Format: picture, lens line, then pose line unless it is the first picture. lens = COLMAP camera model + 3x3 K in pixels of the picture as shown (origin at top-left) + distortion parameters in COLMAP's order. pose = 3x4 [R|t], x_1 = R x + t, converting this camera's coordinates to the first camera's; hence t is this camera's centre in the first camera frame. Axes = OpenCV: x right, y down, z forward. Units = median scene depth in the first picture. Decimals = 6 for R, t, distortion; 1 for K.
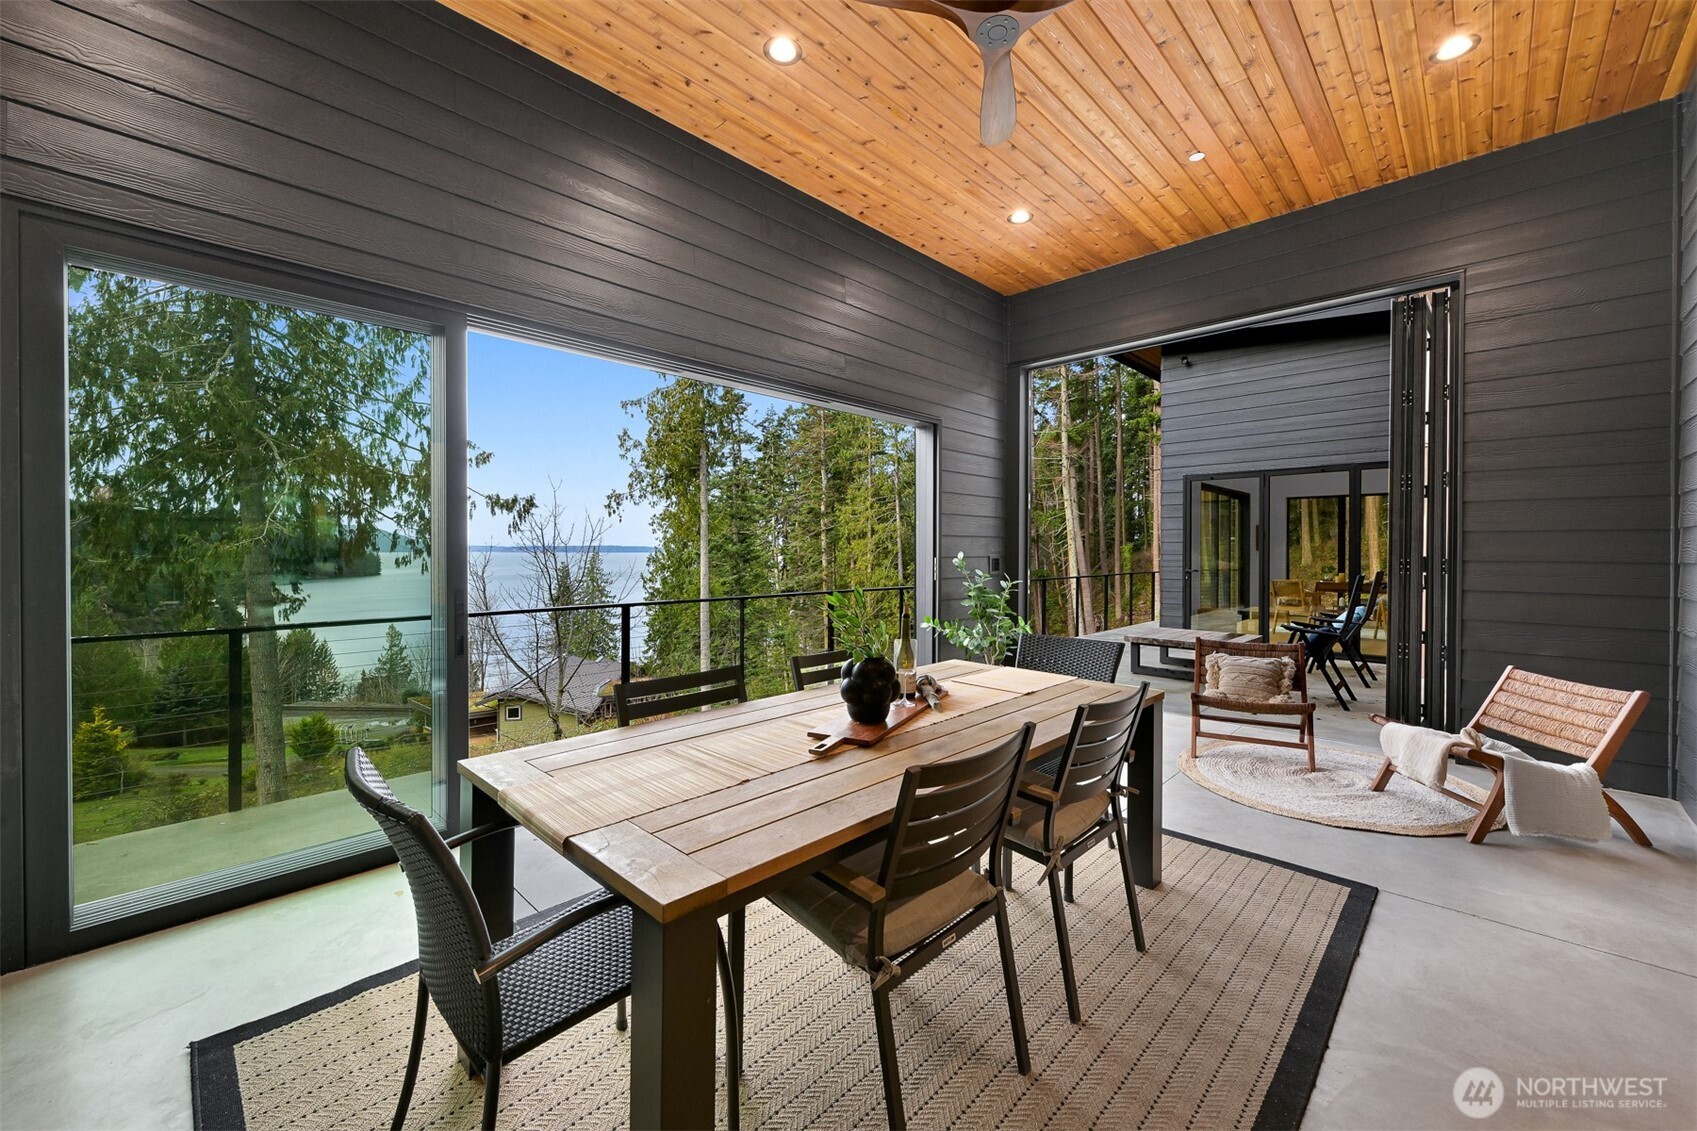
lens RADIAL K [[668.1, 0, 855.1], [0, 668.1, 557.0], [0, 0, 1]] dist [0.001938, -0.000098]
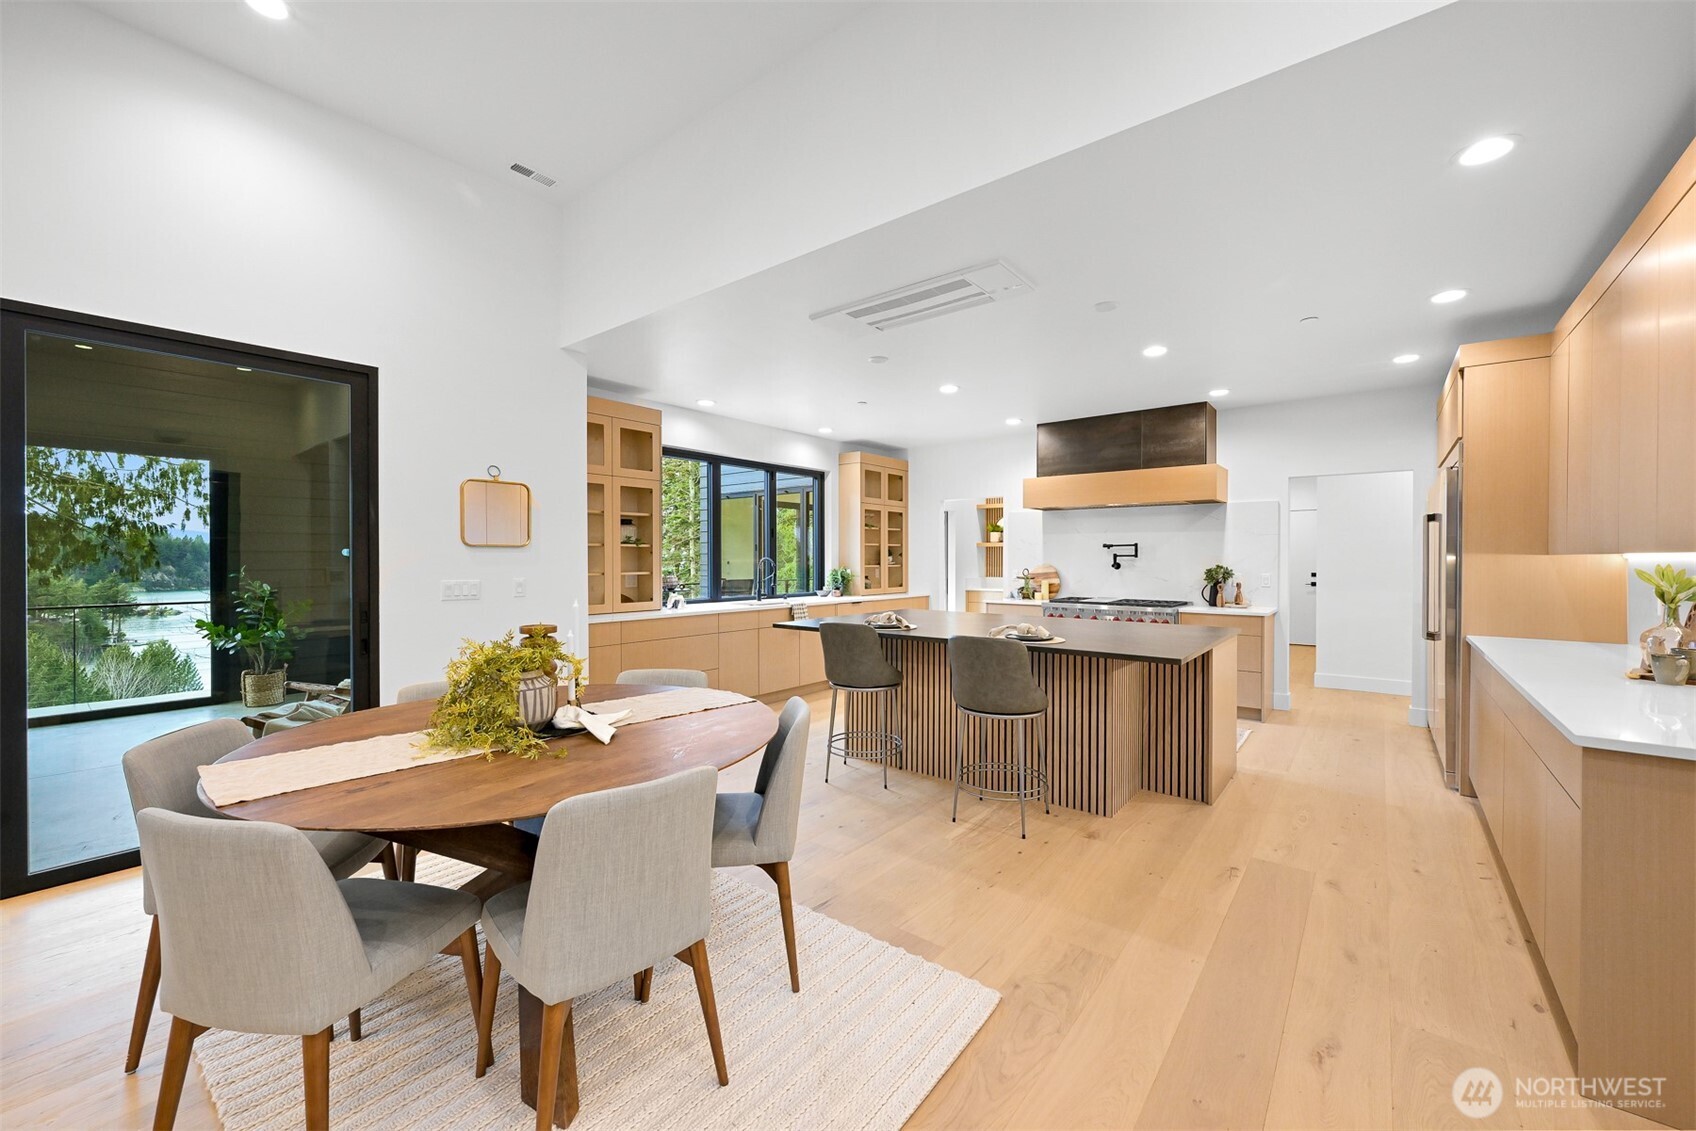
lens RADIAL K [[667.7, 0, 858.2], [0, 667.7, 563.9], [0, 0, 1]] dist [0.001938, -0.000098]
pose [[0.996316, -0.002599, 0.085718, 0.138577], [0.002717, 0.999996, -0.001264, -0.000779], [-0.085714, 0.001492, 0.996319, -0.028829]]
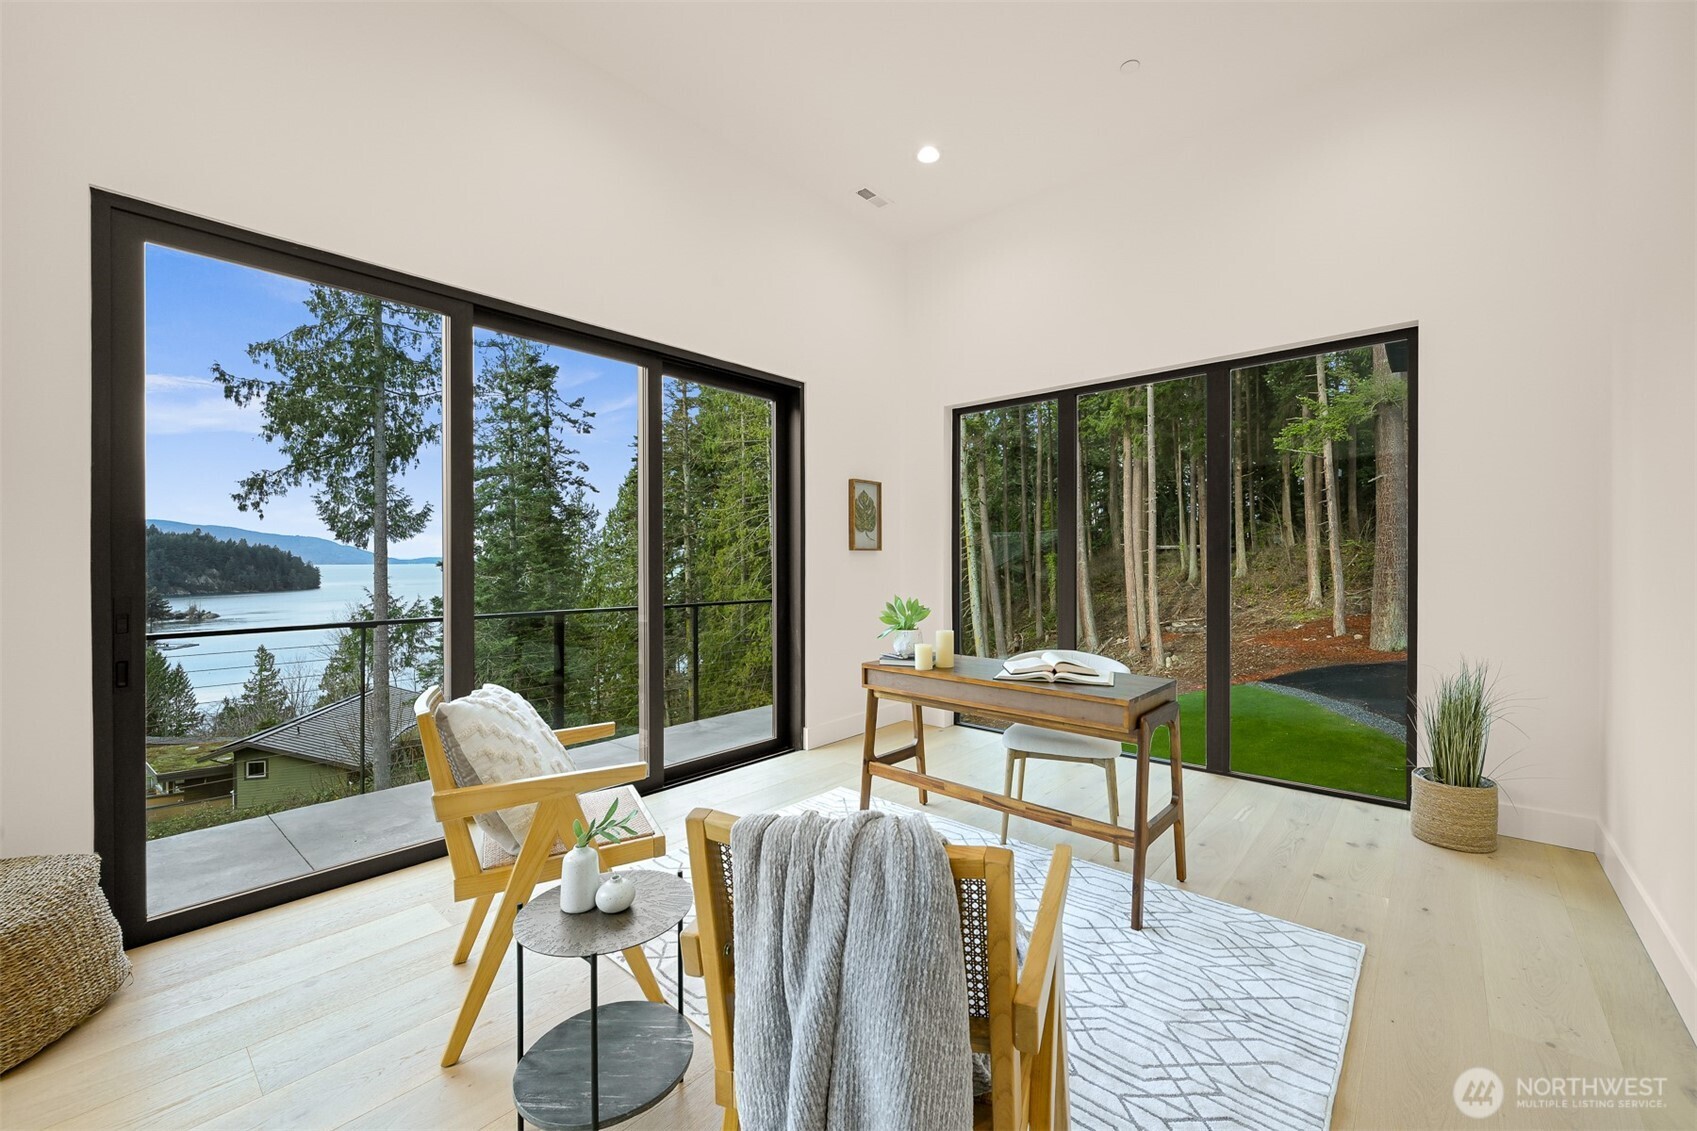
lens RADIAL K [[668.1, 0, 867.9], [0, 668.1, 564.3], [0, 0, 1]] dist [0.001938, -0.000098]
pose [[0.999266, -0.001612, 0.038263, 0.175441], [0.001867, 0.999976, -0.006631, 0.000031], [-0.038252, 0.006698, 0.999246, 0.190288]]
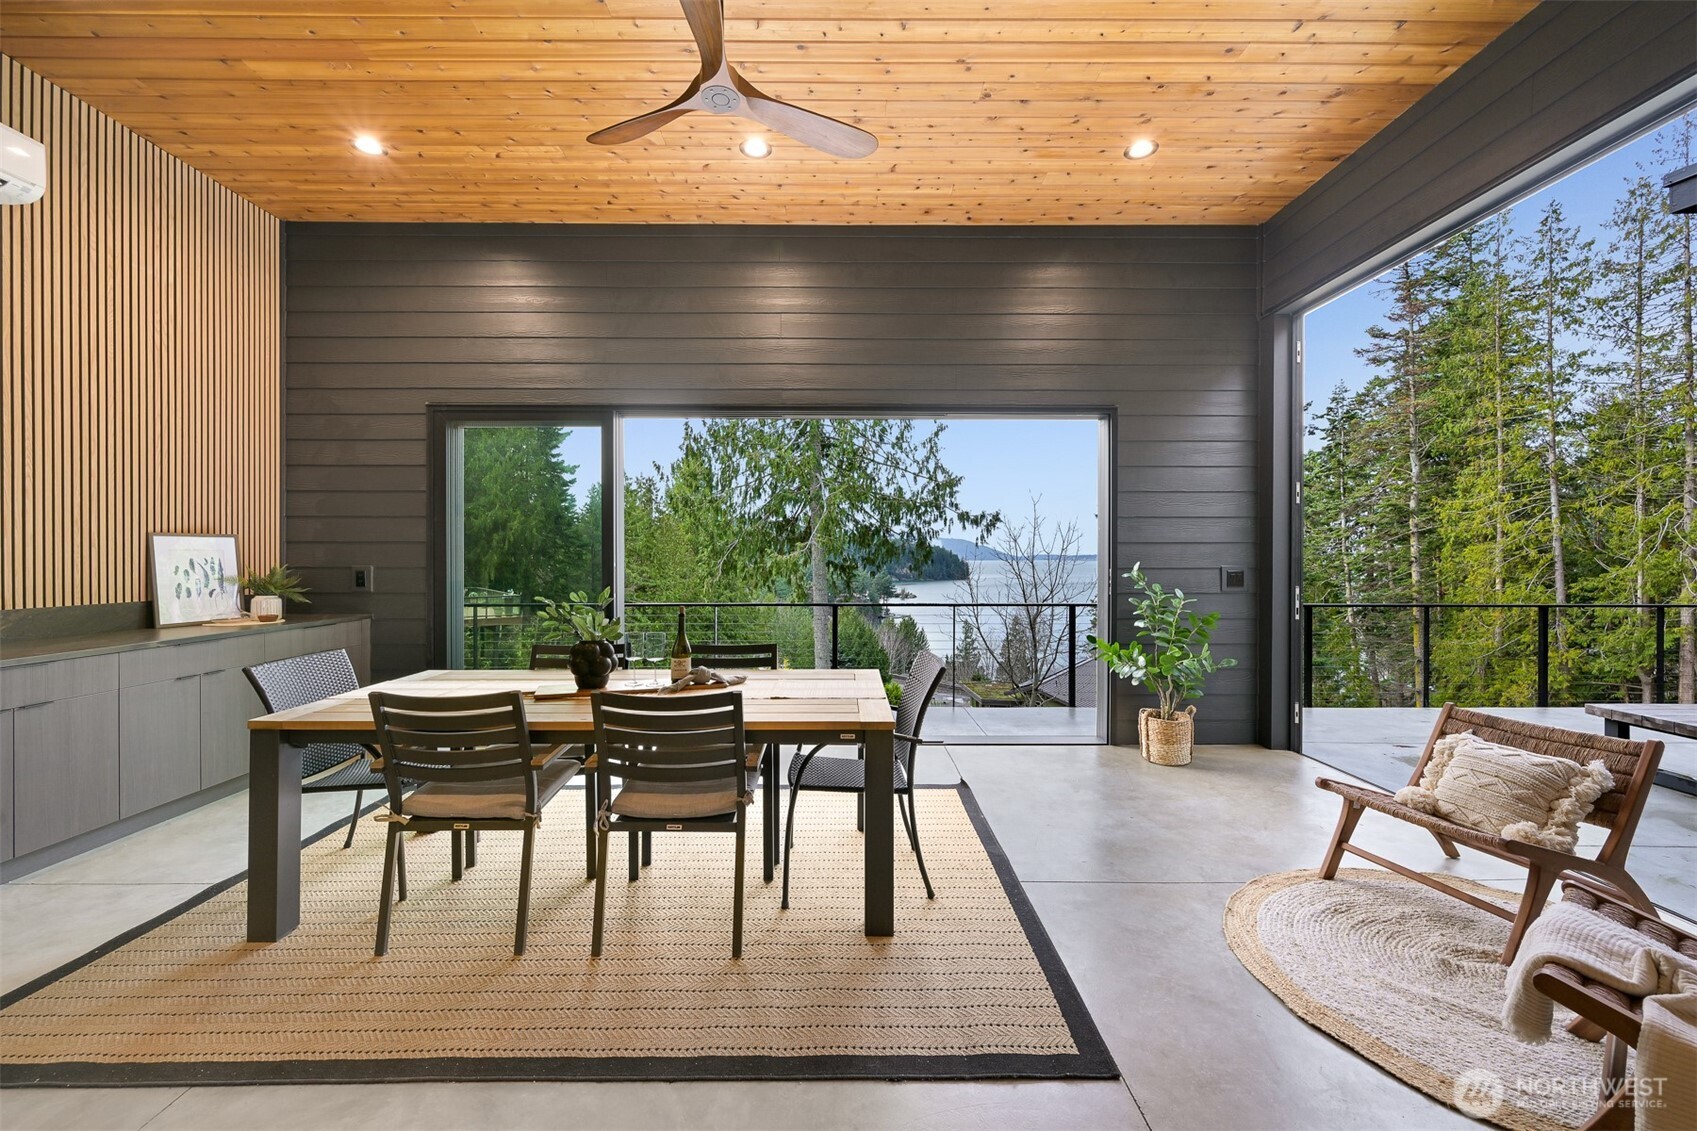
lens RADIAL K [[668.1, 0, 849.6], [0, 668.1, 559.3], [0, 0, 1]] dist [0.001938, -0.000098]
pose [[0.694943, 0.002027, -0.719062, 0.063462], [-0.008979, 0.999943, -0.005859, -0.000364], [0.719009, 0.010528, 0.694921, 0.020399]]
